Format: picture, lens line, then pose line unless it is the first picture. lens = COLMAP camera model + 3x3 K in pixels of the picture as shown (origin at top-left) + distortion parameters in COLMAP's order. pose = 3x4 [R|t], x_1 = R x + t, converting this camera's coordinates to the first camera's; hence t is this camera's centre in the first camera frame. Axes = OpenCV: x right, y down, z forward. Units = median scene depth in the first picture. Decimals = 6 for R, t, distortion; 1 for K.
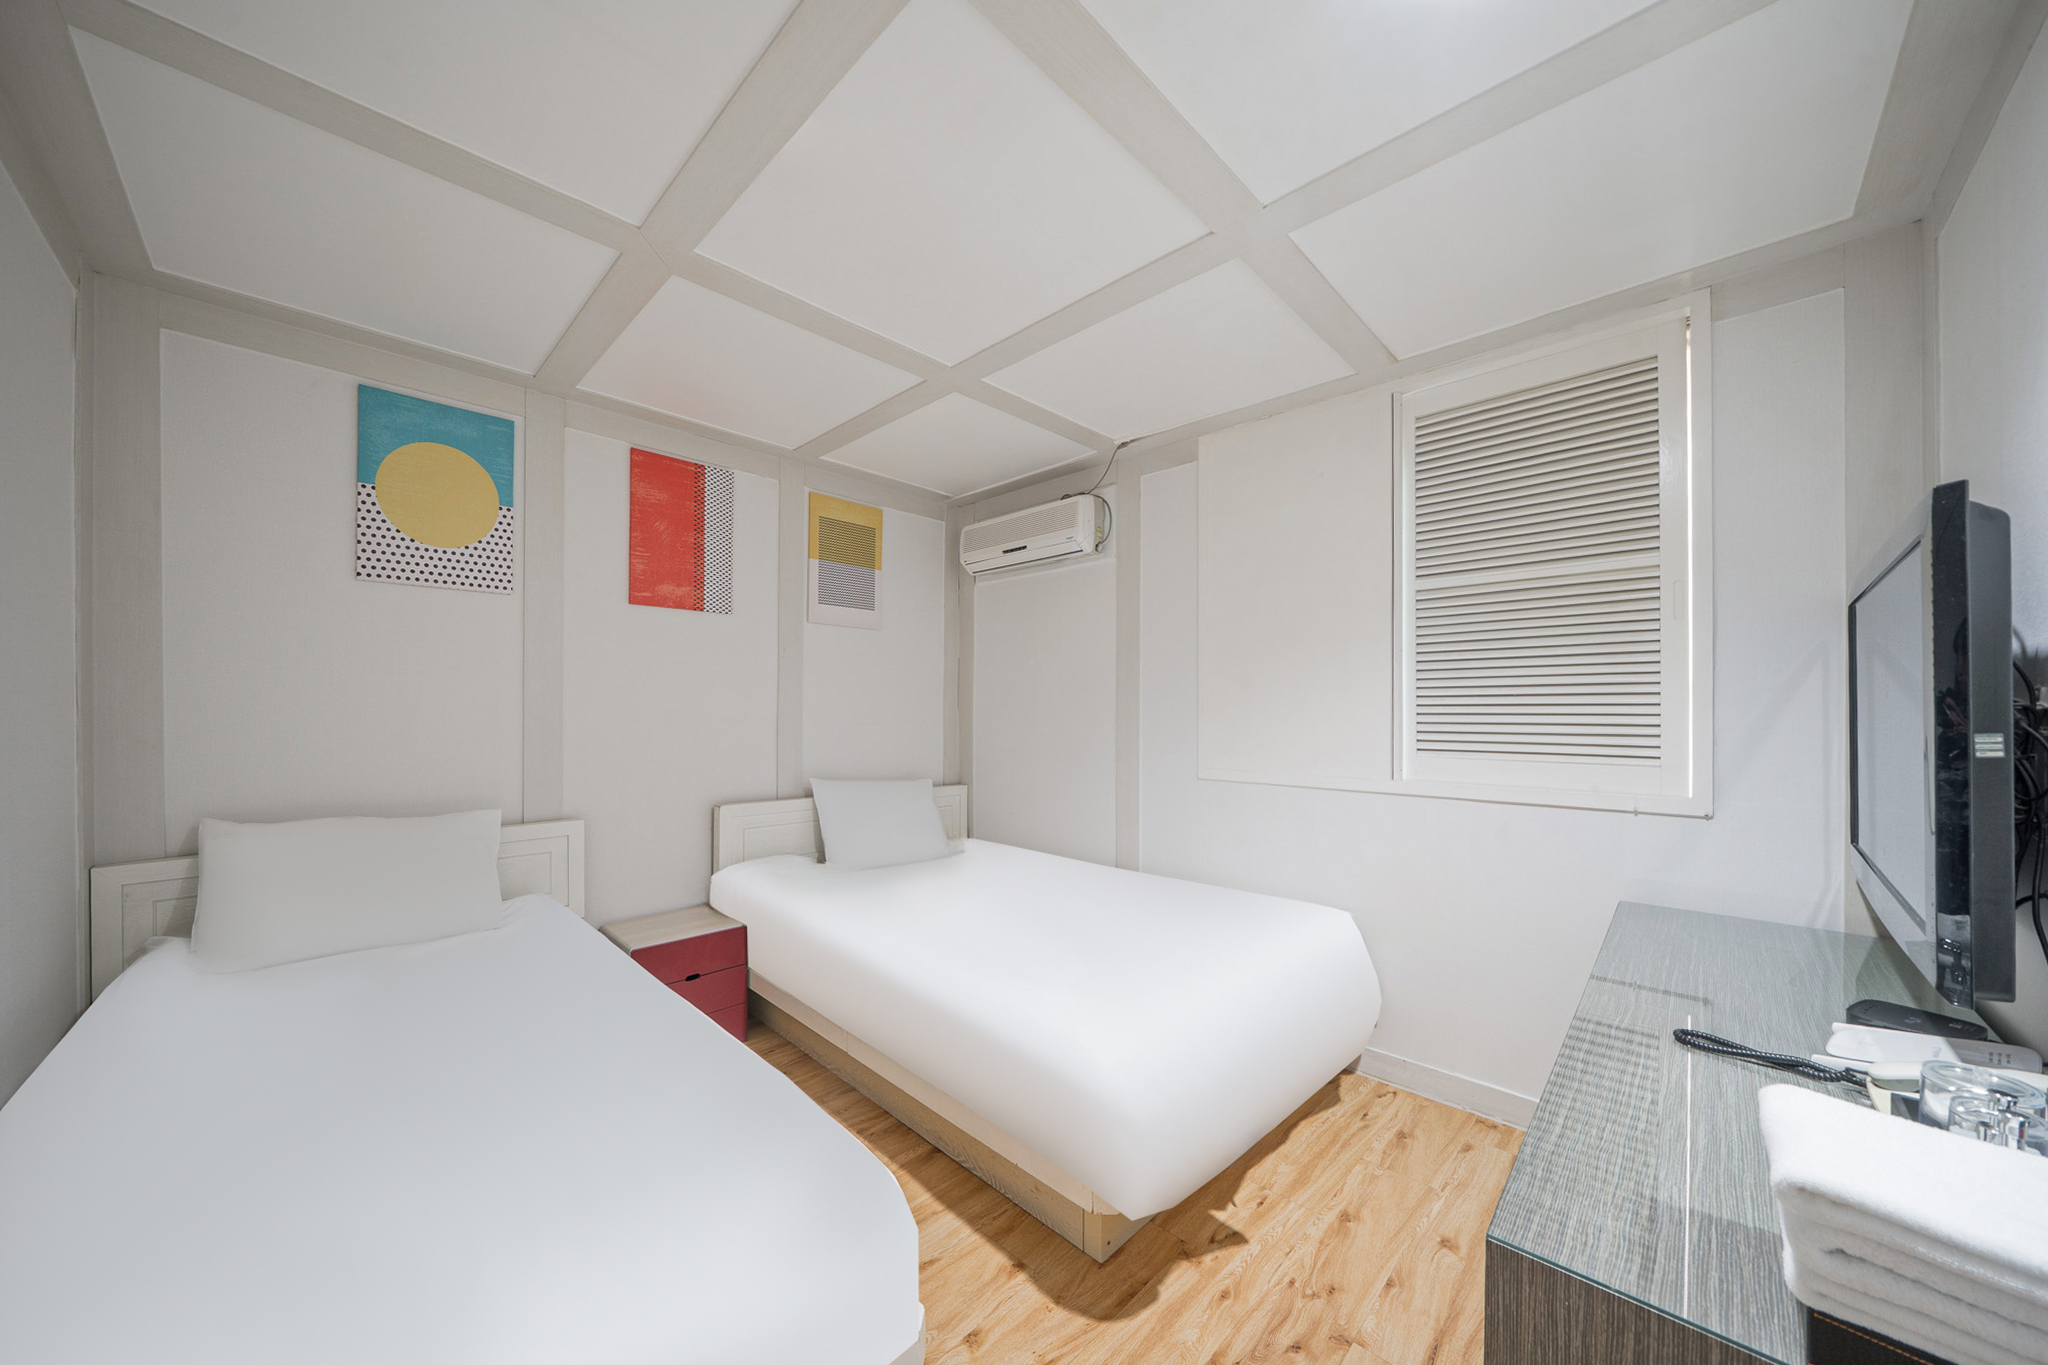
lens RADIAL K [[694.6, 0, 998.6], [0, 694.6, 708.6], [0, 0, 1]] dist [-0.005187, -0.000615]
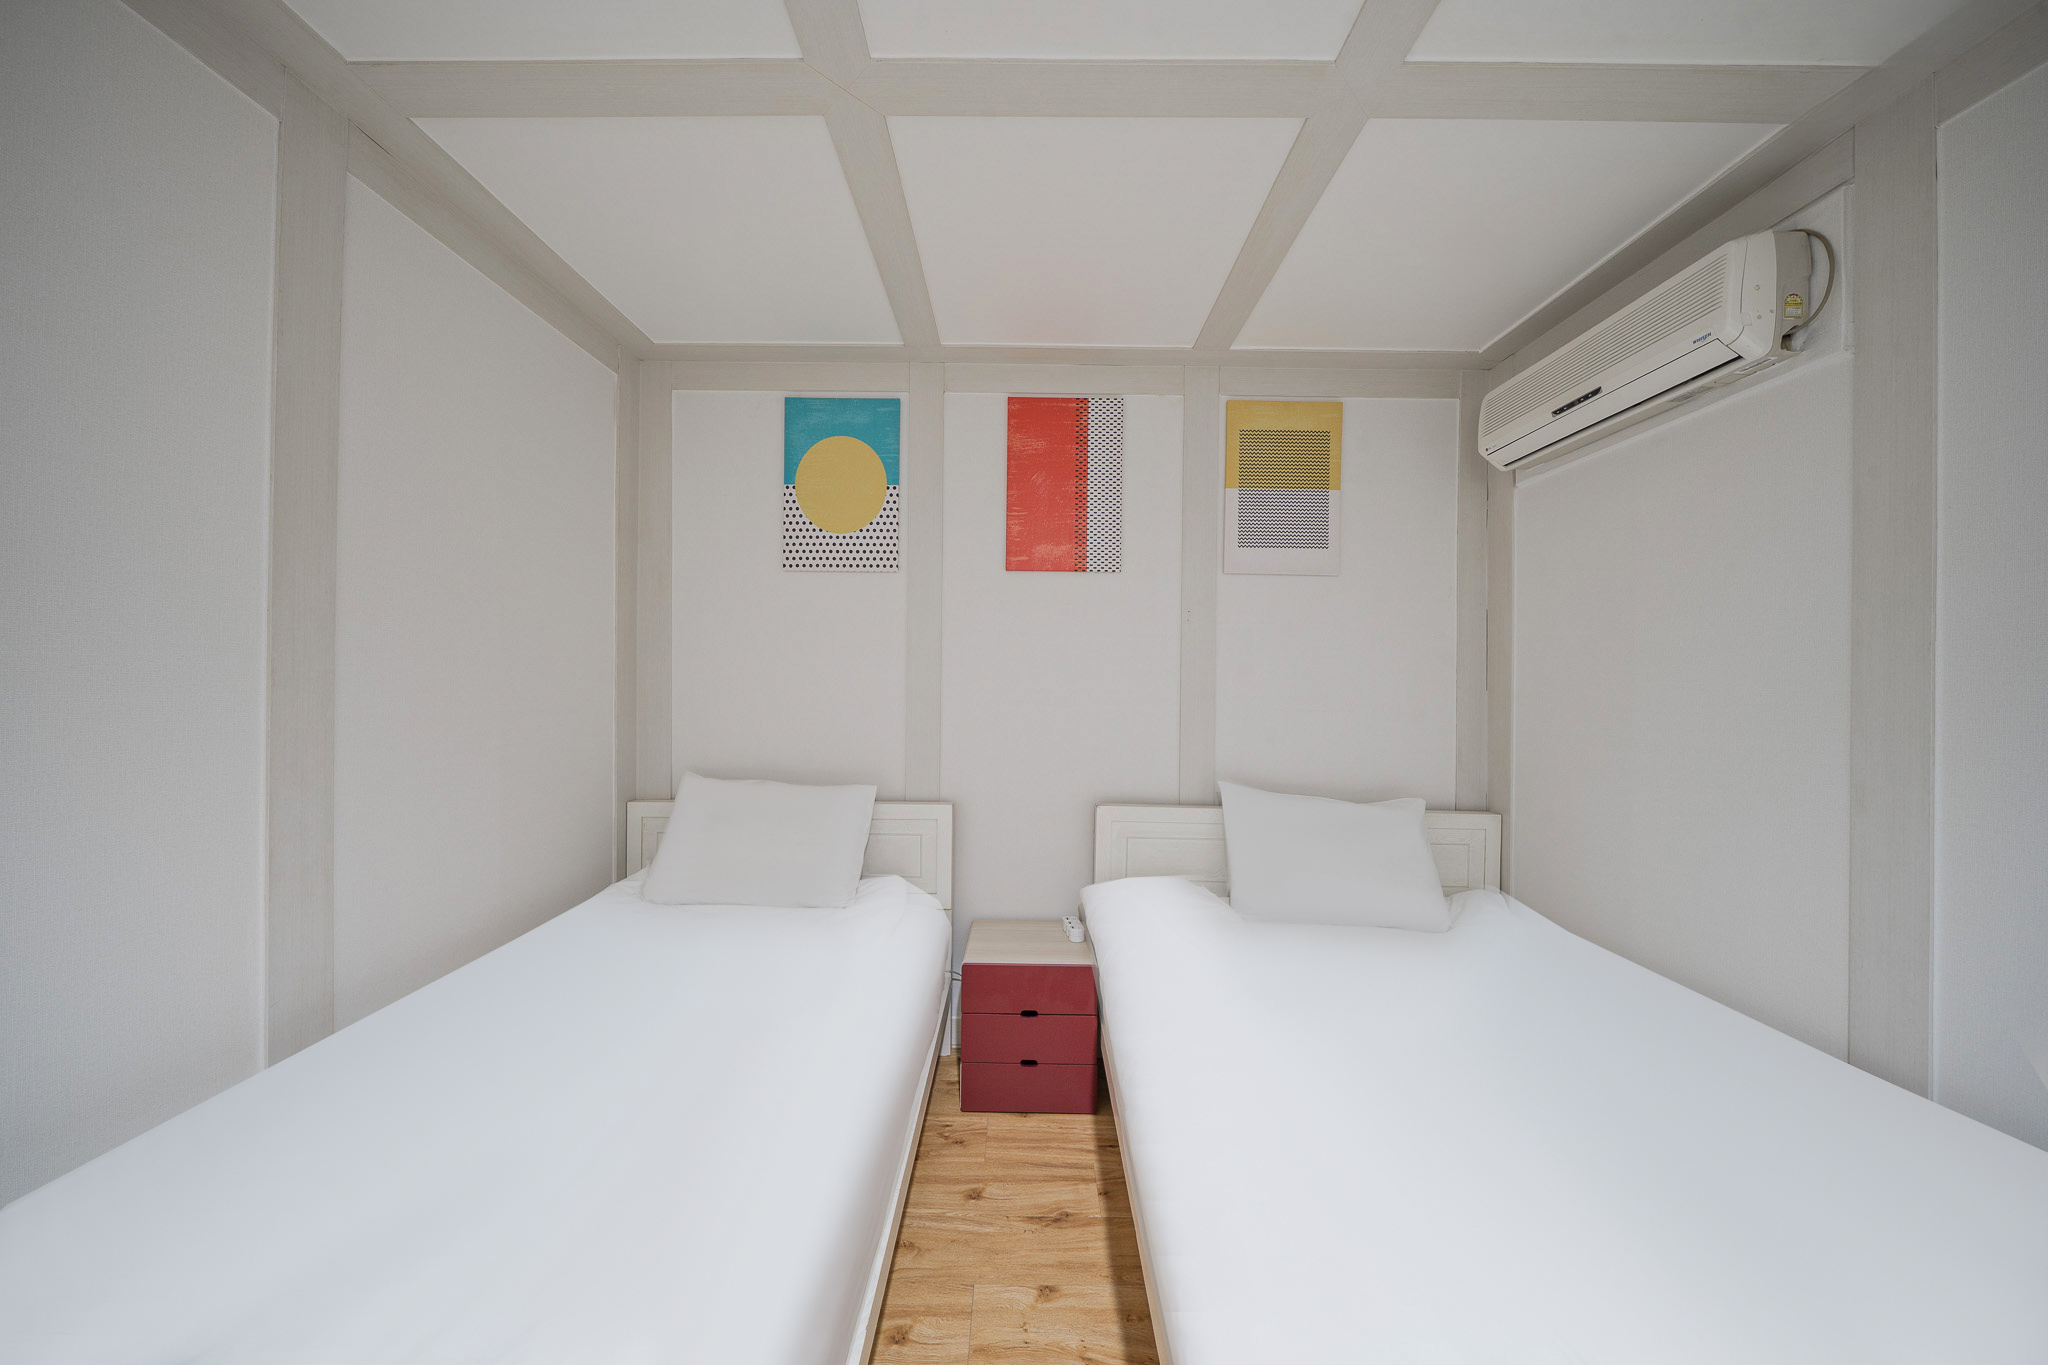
lens RADIAL K [[694.6, 0, 1014.2], [0, 694.6, 683.8], [0, 0, 1]] dist [-0.005187, -0.000615]
pose [[0.711261, 0.003101, -0.702922, 0.105467], [-0.008464, 0.999956, -0.004154, 0.000362], [0.702877, 0.008904, 0.711255, 0.343078]]
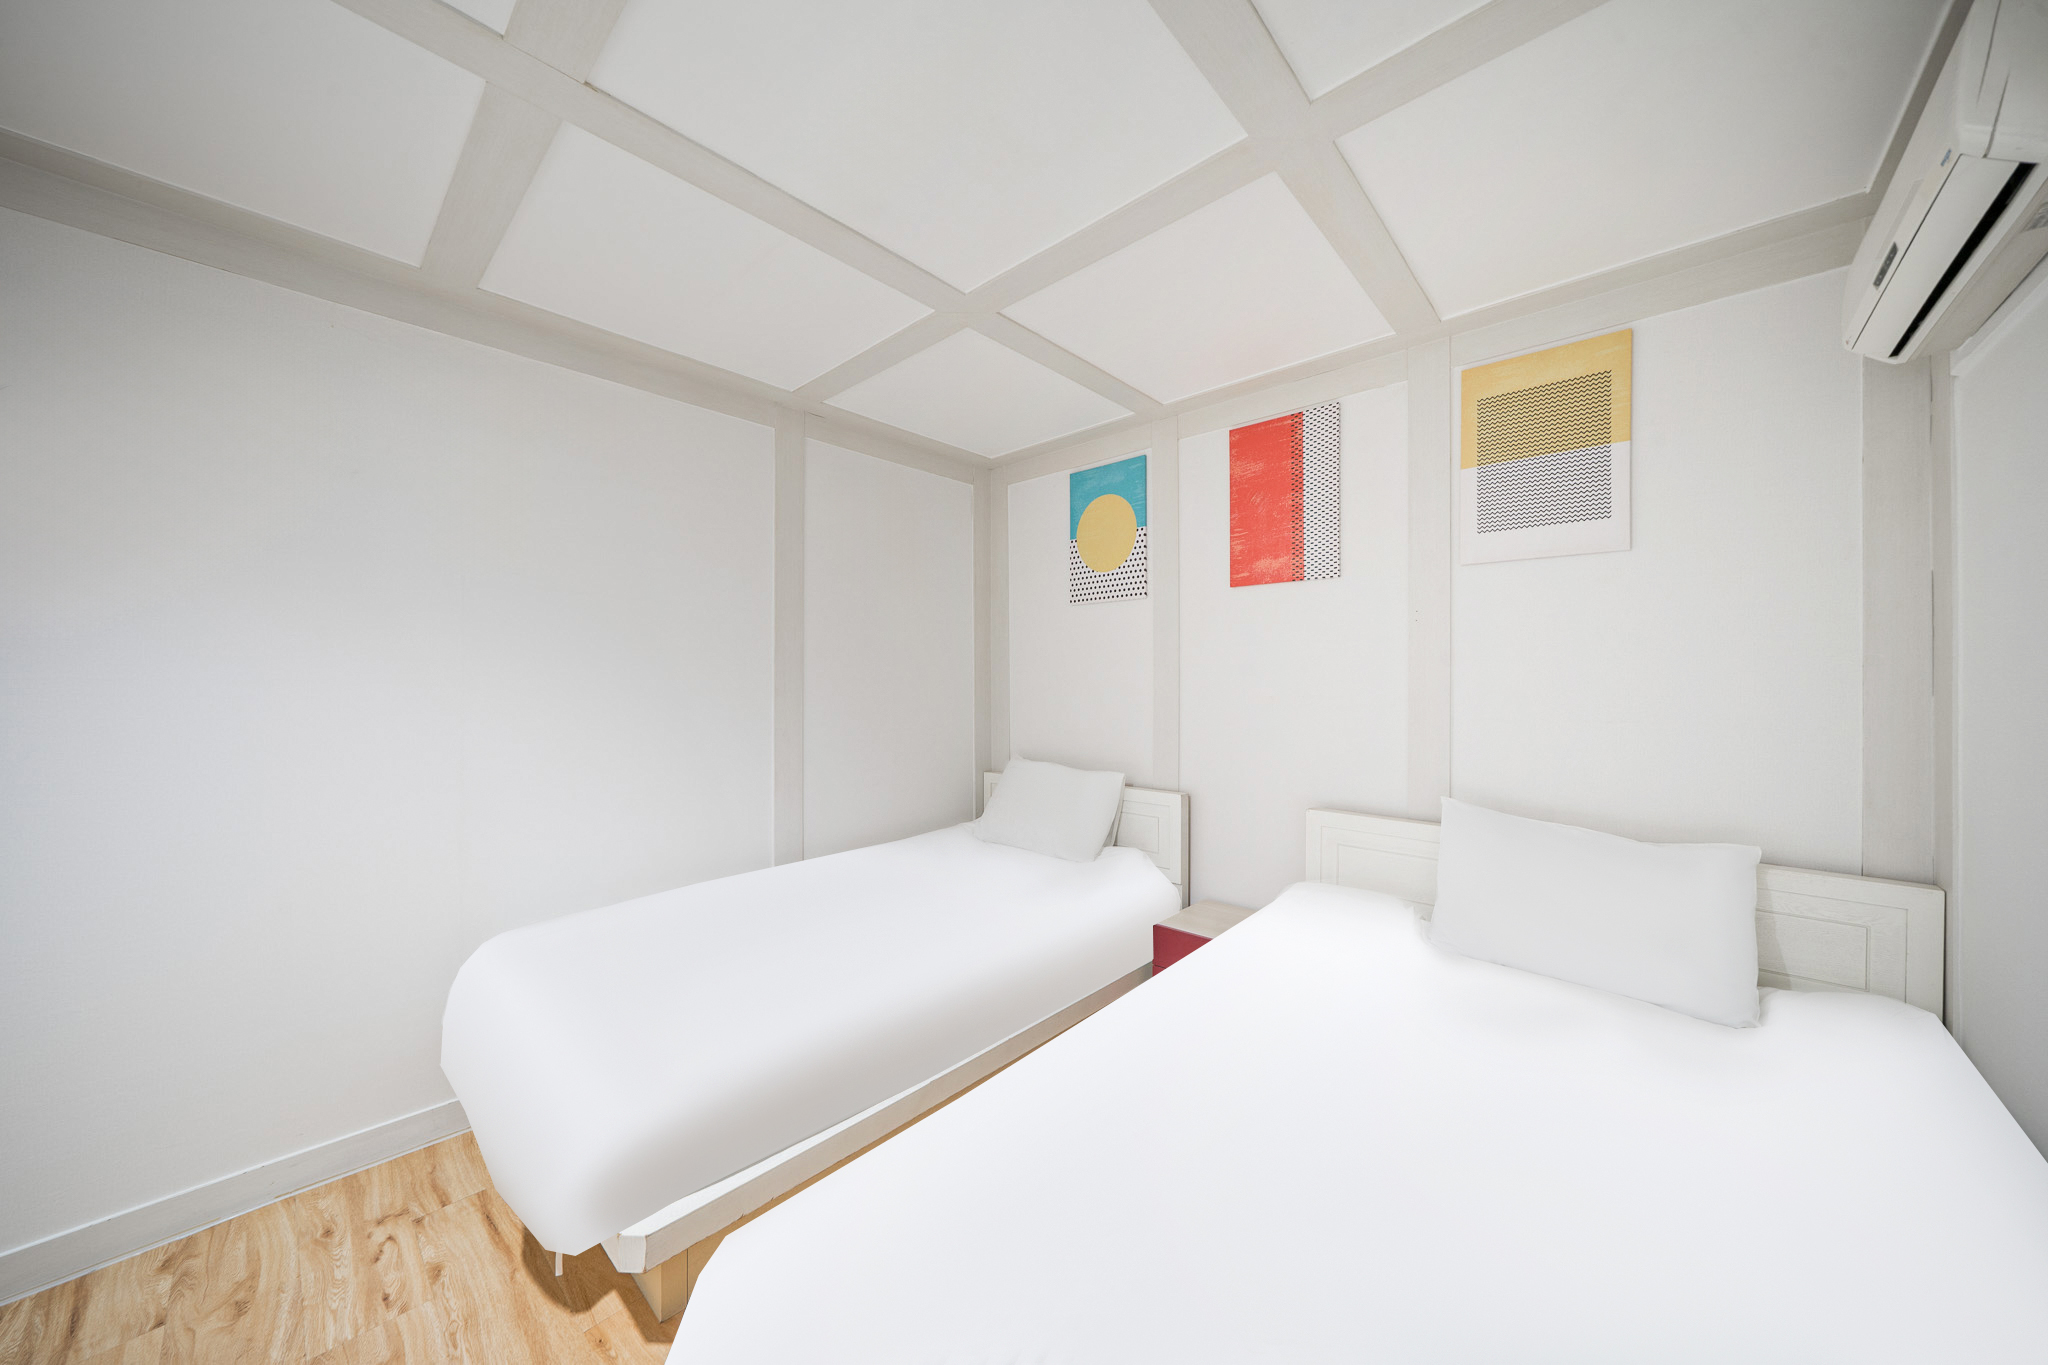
lens RADIAL K [[694.6, 0, 1009.7], [0, 694.6, 682.1], [0, 0, 1]] dist [-0.005187, -0.000615]
pose [[0.043384, -0.008827, -0.999019, 0.421931], [-0.002378, 0.999957, -0.008939, -0.004915], [0.999056, 0.002763, 0.043361, 0.601370]]
